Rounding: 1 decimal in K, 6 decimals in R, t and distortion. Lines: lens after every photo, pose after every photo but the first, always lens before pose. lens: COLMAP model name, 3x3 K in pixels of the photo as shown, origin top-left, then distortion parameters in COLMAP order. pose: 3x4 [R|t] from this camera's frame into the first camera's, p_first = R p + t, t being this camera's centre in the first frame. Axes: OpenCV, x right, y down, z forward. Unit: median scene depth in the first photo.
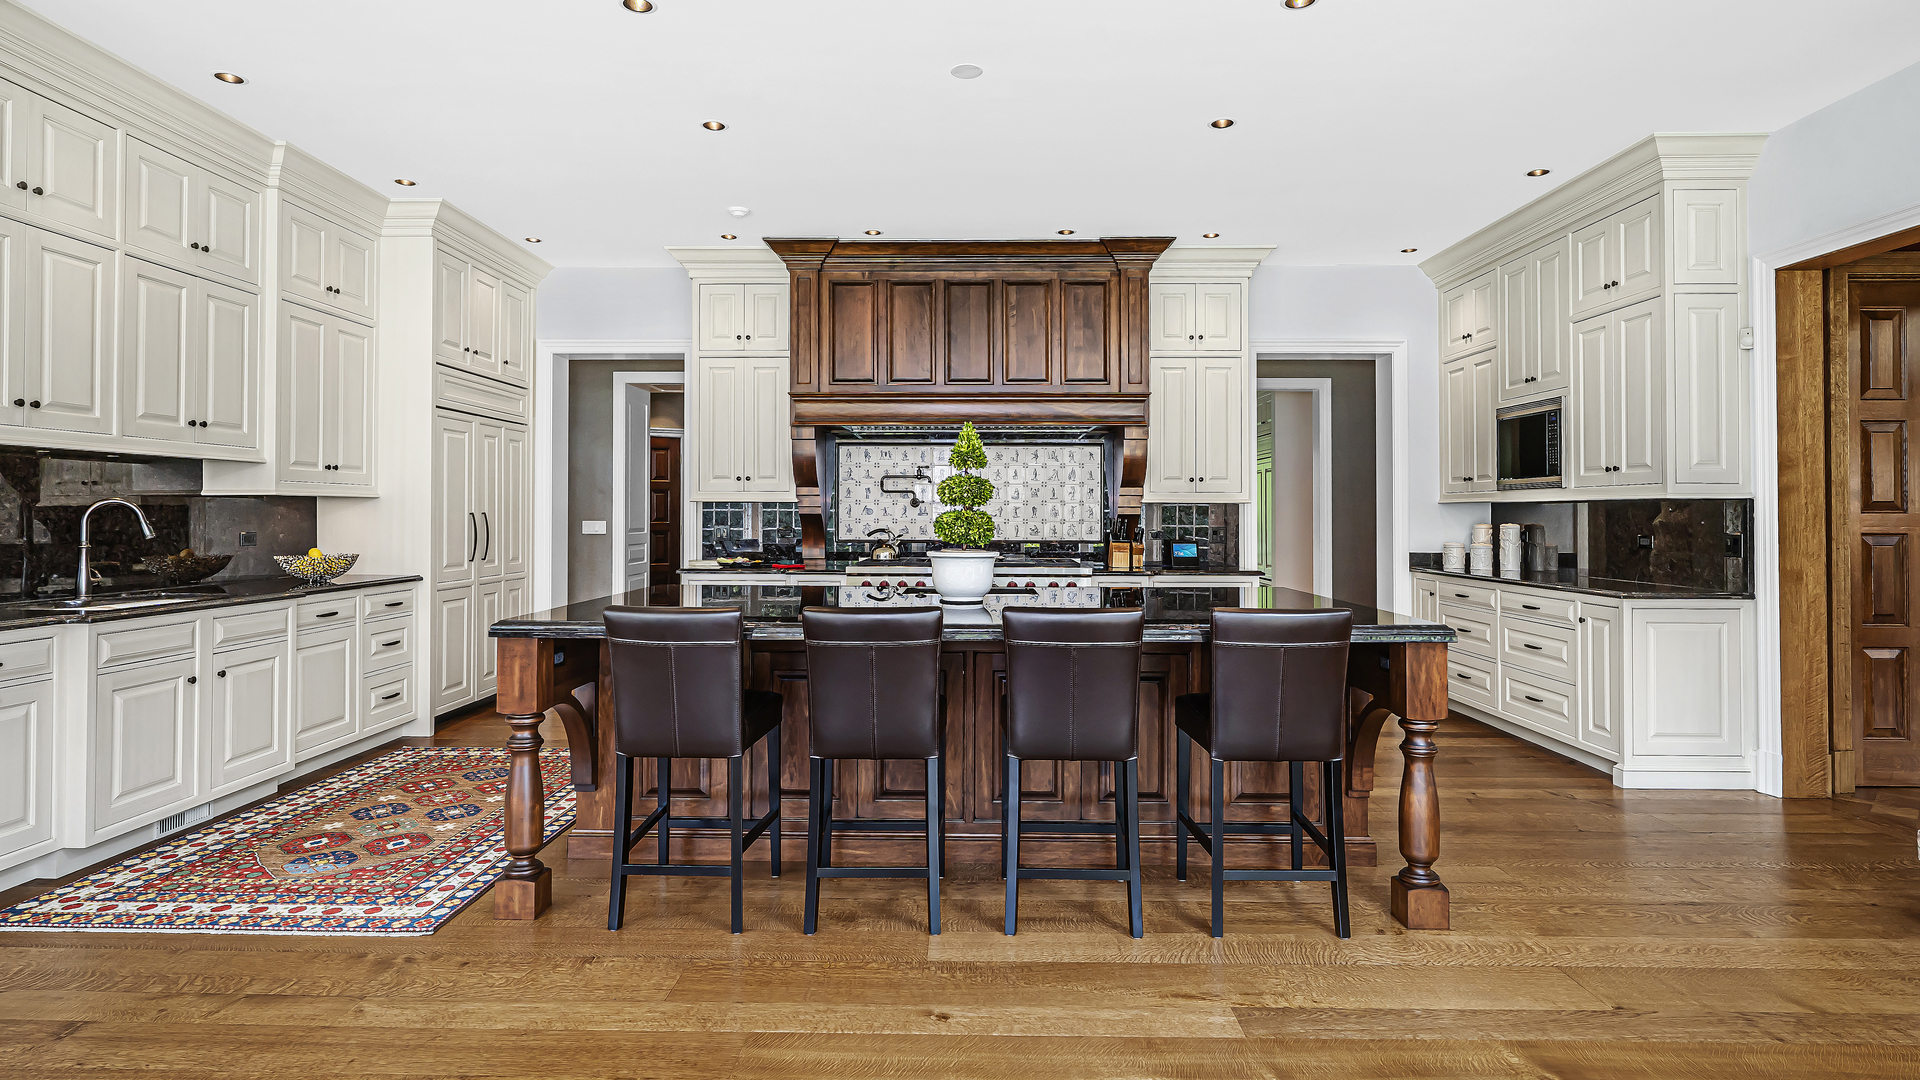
lens RADIAL K [[994.6, 0, 938.3], [0, 994.6, 488.9], [0, 0, 1]] dist [-0.002823, -0.000008]
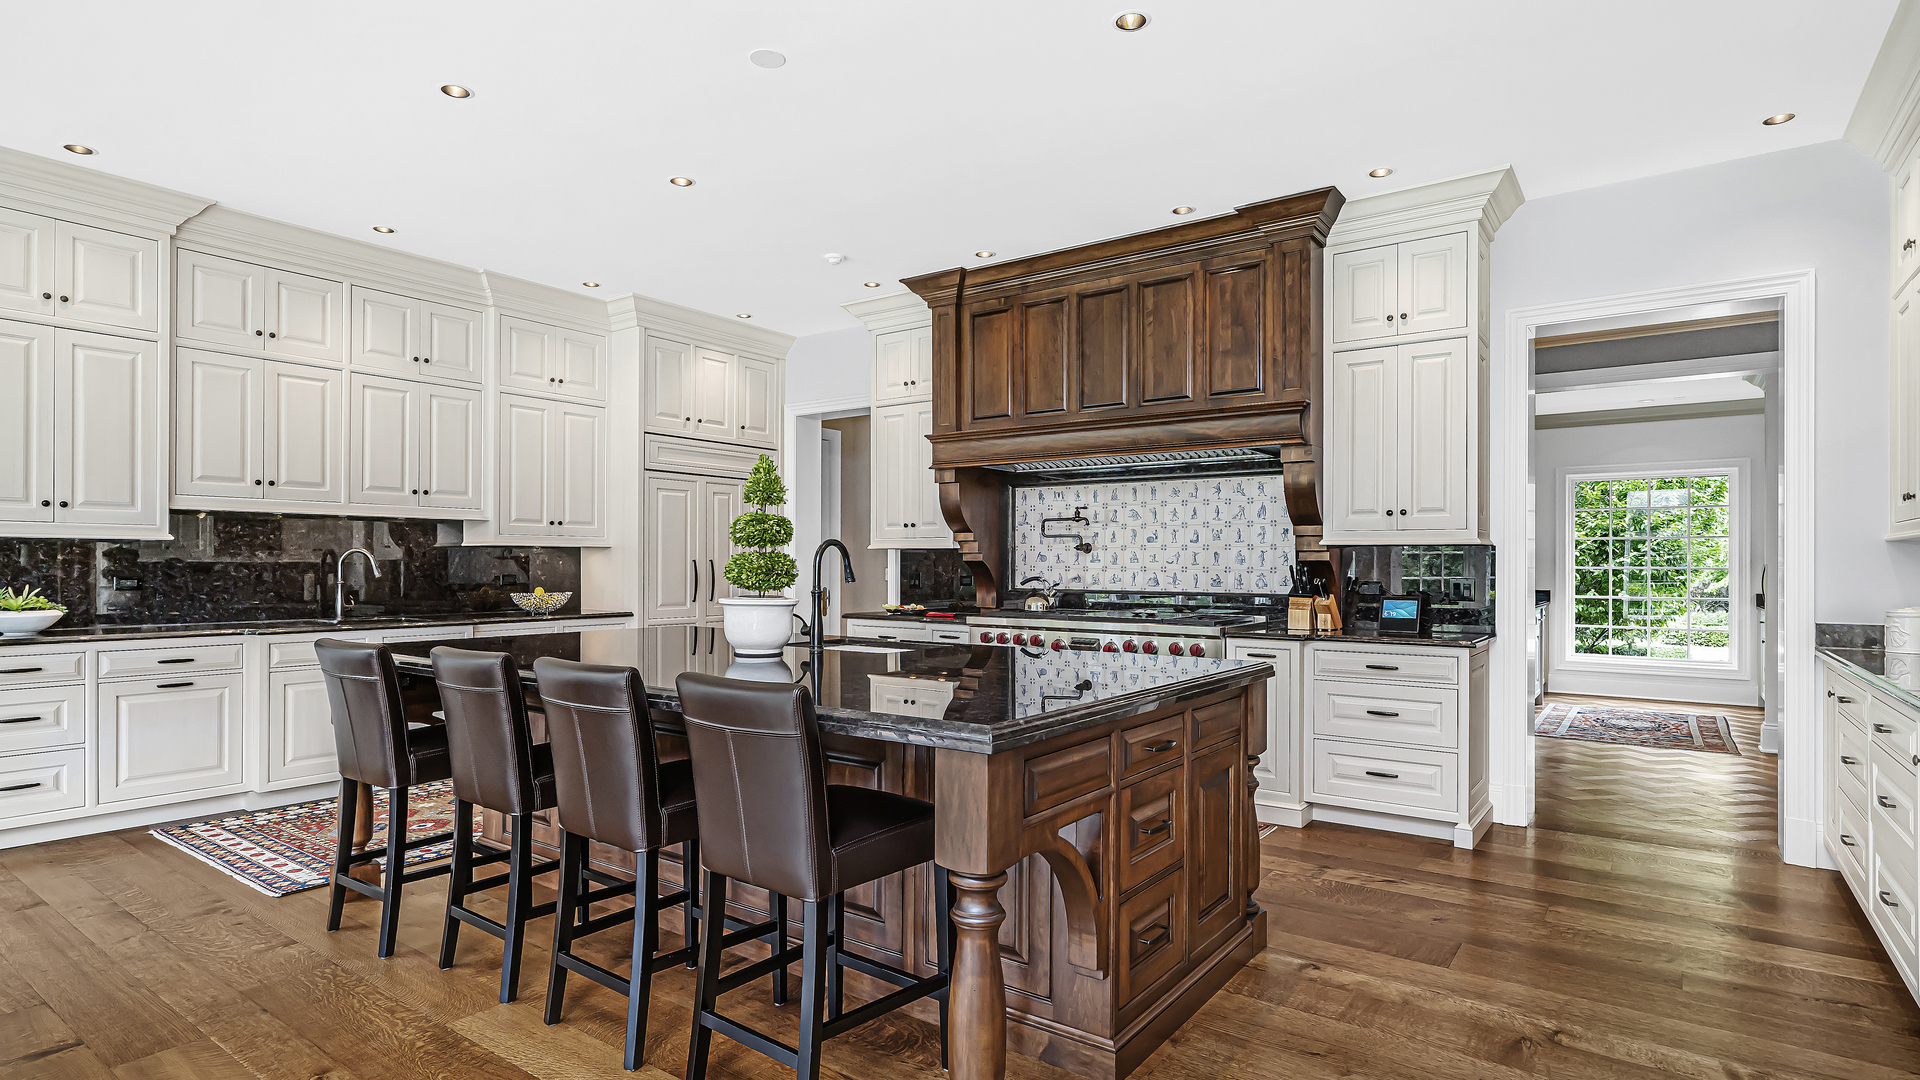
lens RADIAL K [[973.1, 0, 948.9], [0, 973.1, 553.7], [0, 0, 1]] dist [-0.004966, 0.000447]
pose [[0.819926, -0.005270, -0.572446, 0.404043], [0.013151, 0.999867, 0.009631, 0.009575], [0.572319, -0.015425, 0.819886, 0.229761]]
